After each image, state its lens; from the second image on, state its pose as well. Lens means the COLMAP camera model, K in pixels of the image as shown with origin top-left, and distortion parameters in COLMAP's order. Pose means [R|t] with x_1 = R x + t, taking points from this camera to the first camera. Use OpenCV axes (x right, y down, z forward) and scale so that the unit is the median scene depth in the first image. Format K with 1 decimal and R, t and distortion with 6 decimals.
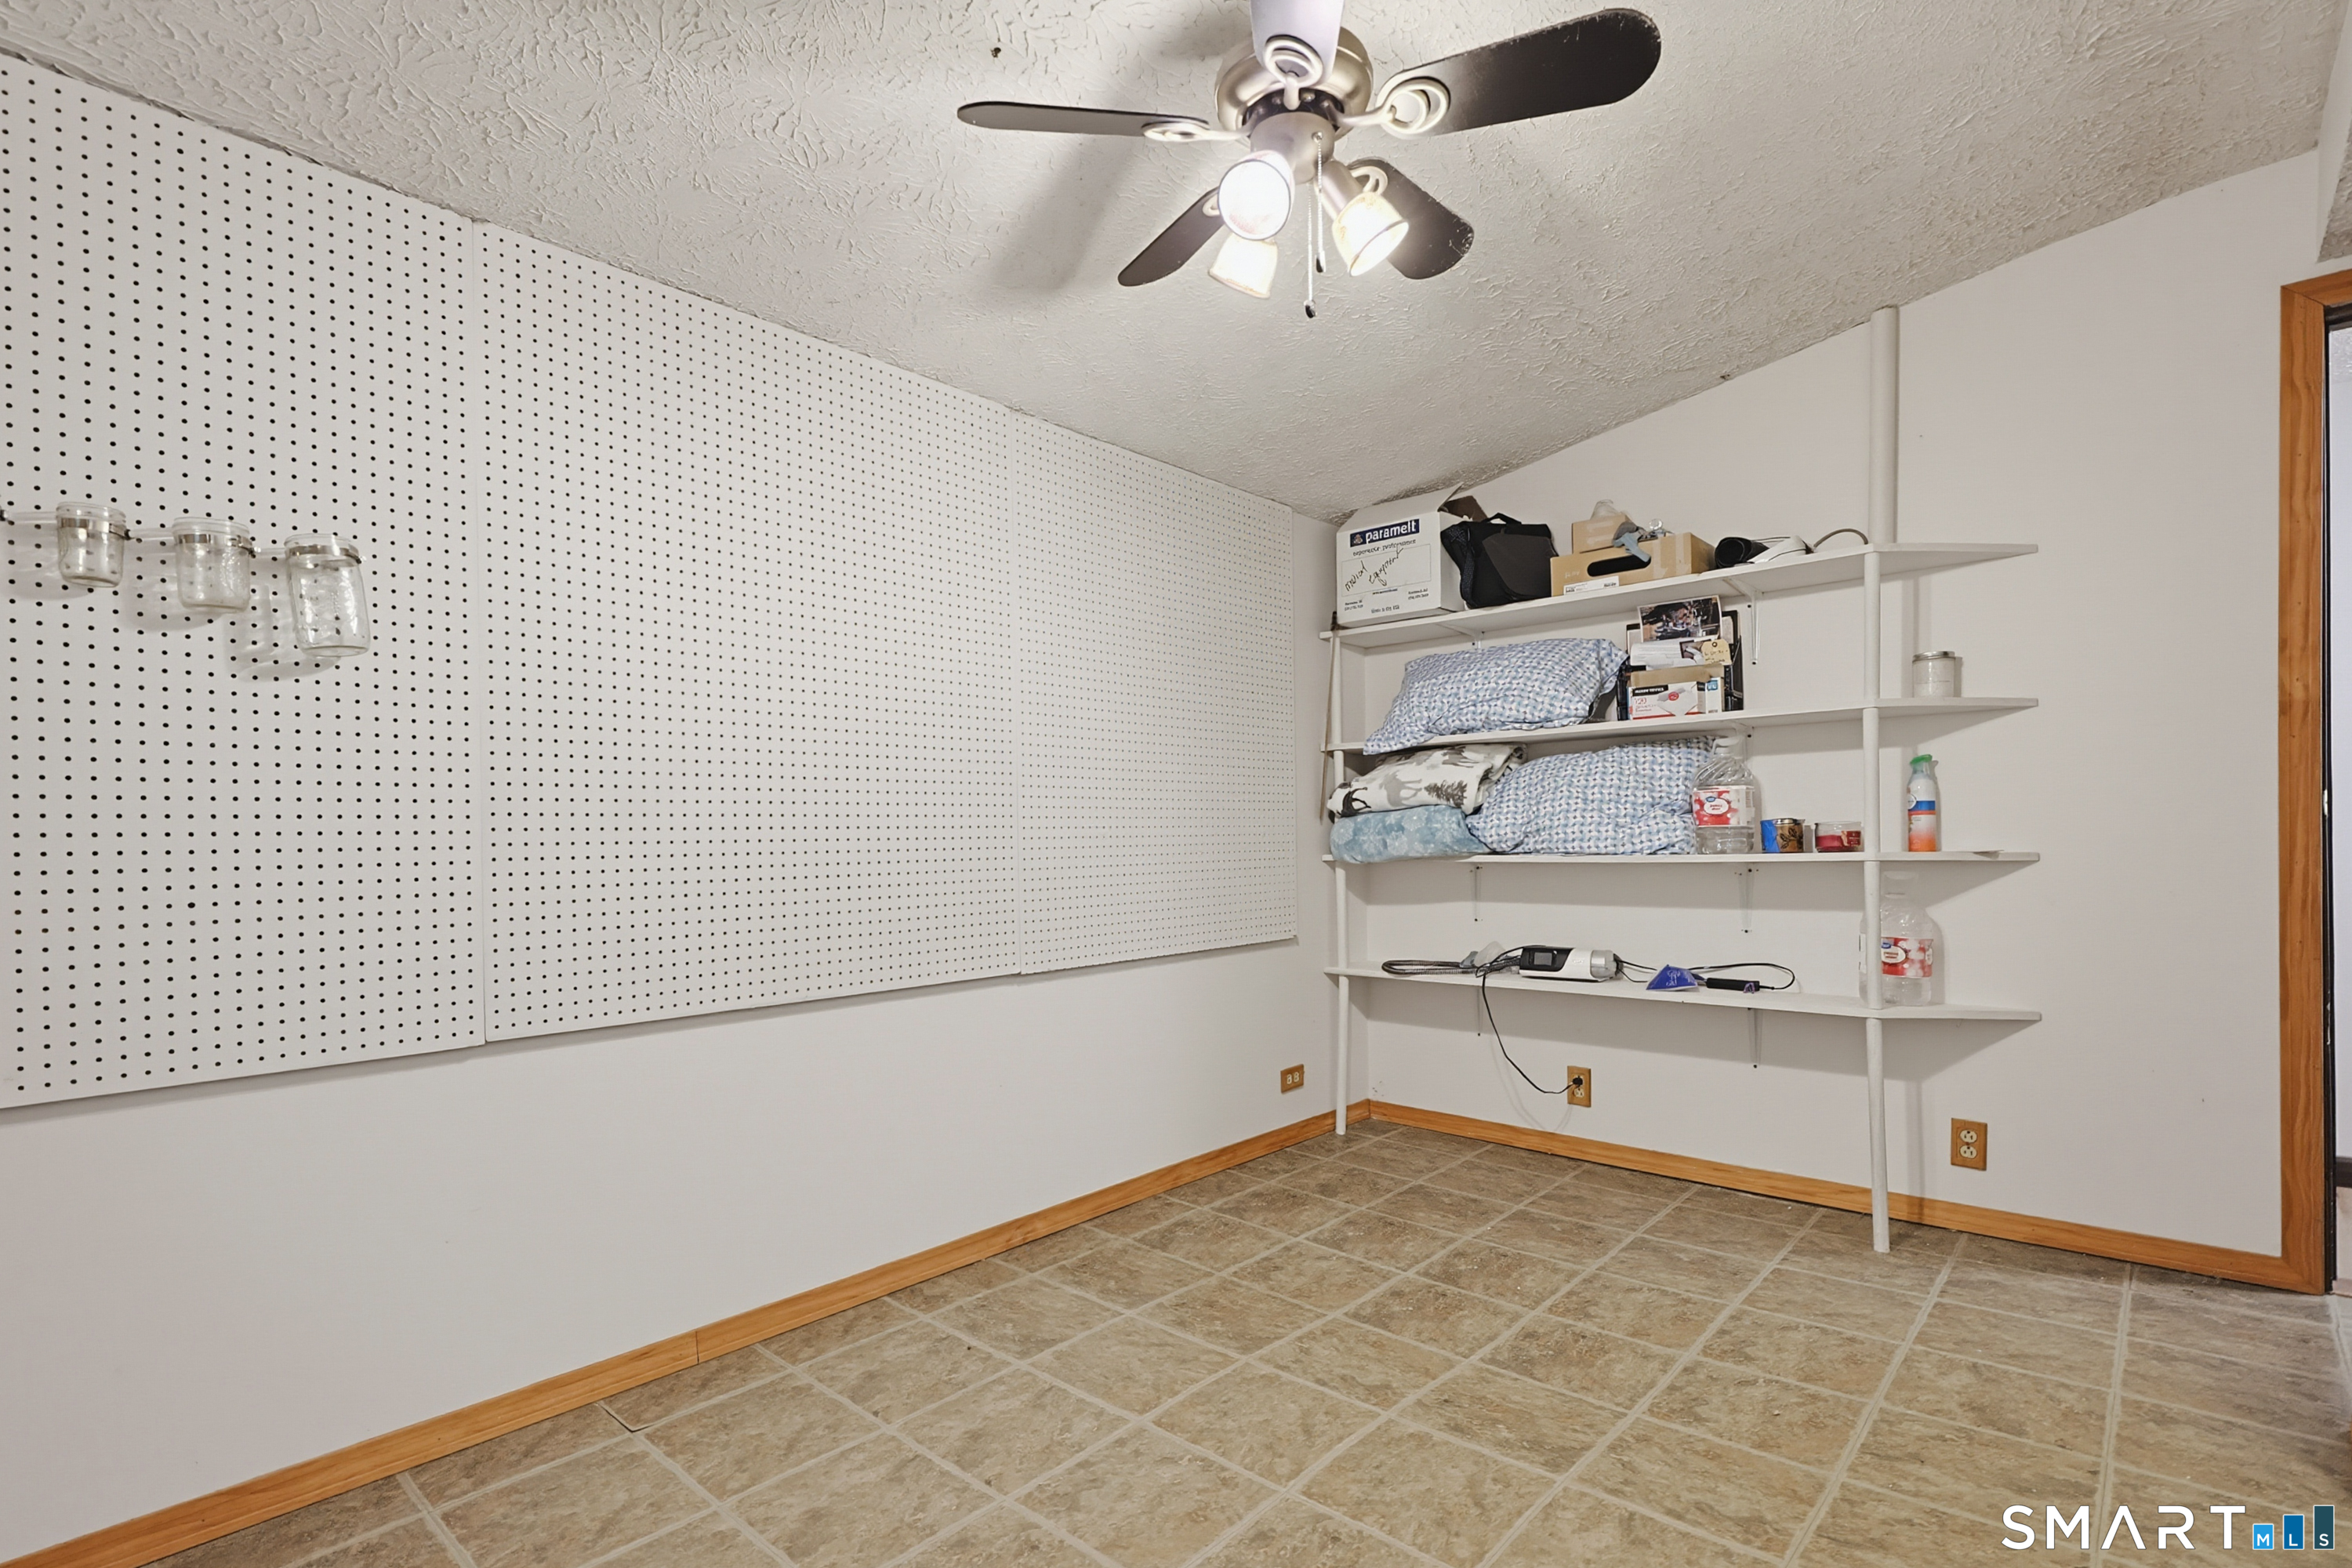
lens RADIAL K [[1095.9, 0, 1159.7], [0, 1095.9, 837.5], [0, 0, 1]] dist [0.001879, 0.000166]
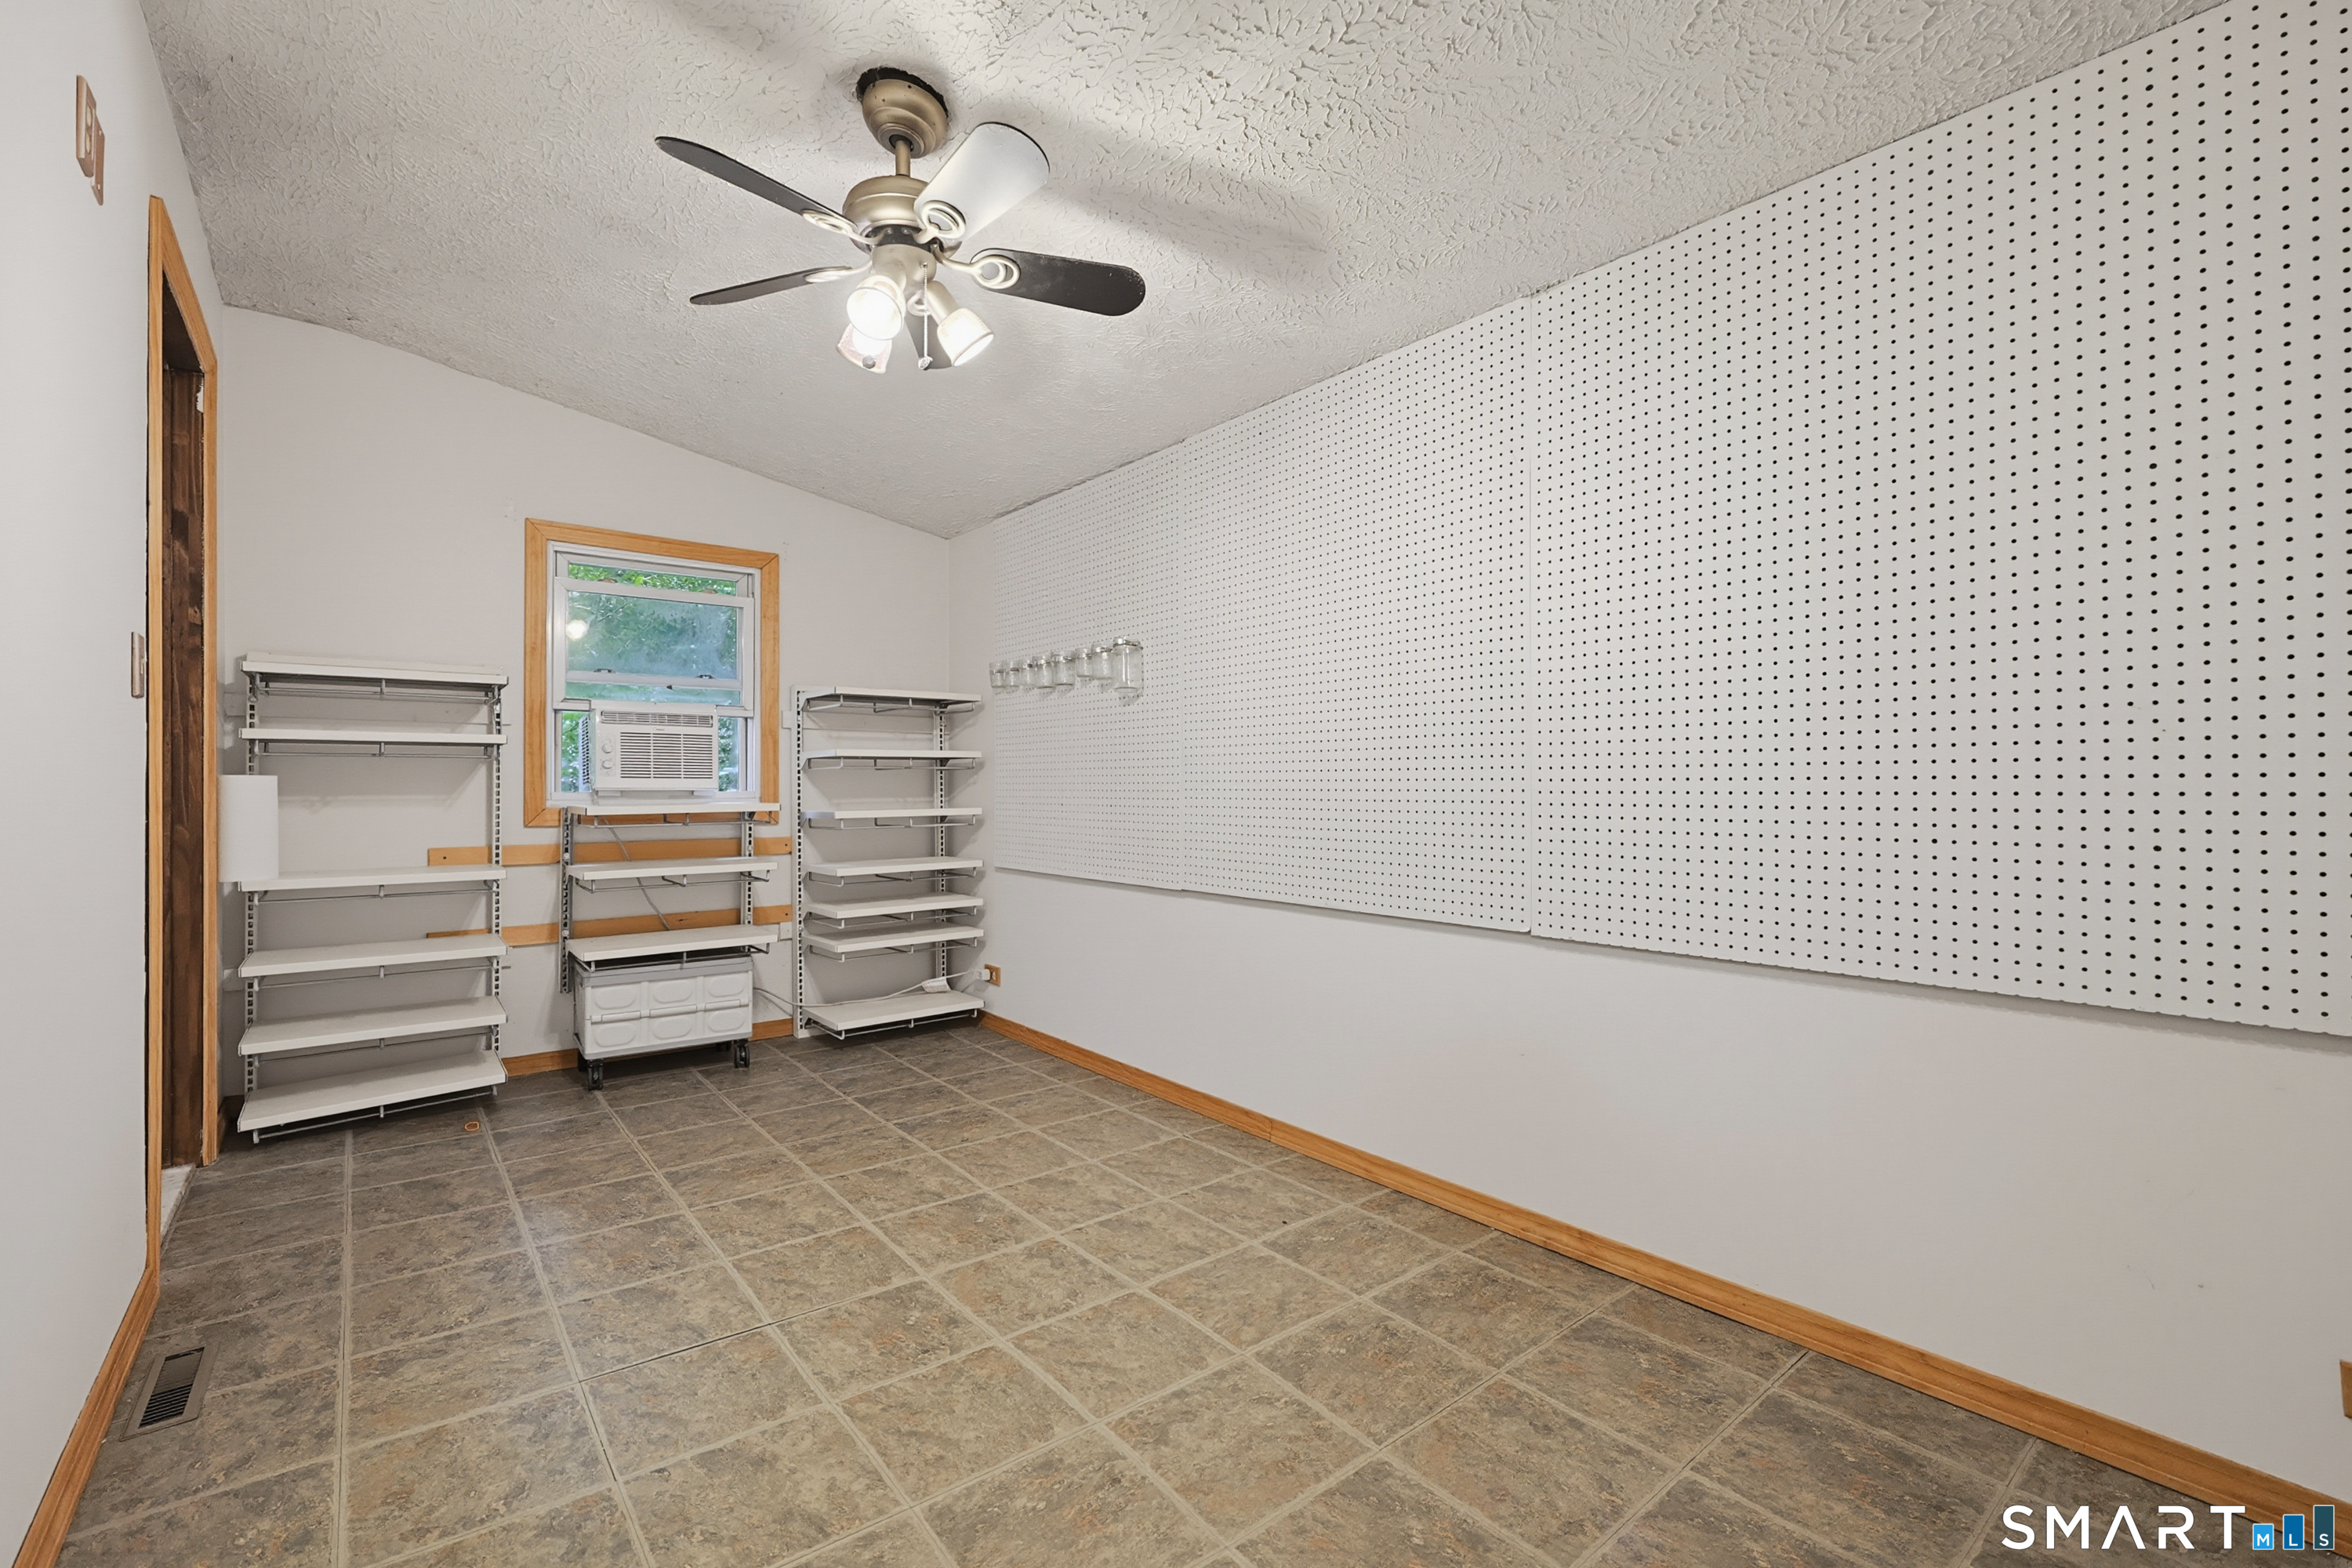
lens RADIAL K [[1012.0, 0, 1173.8], [0, 1012.0, 784.2], [0, 0, 1]] dist [-0.003847, 0.000232]
pose [[-0.149350, 0.004205, -0.988776, 0.804437], [-0.003397, 0.999983, 0.004765, 0.002831], [0.988779, 0.004071, -0.149333, 0.944386]]
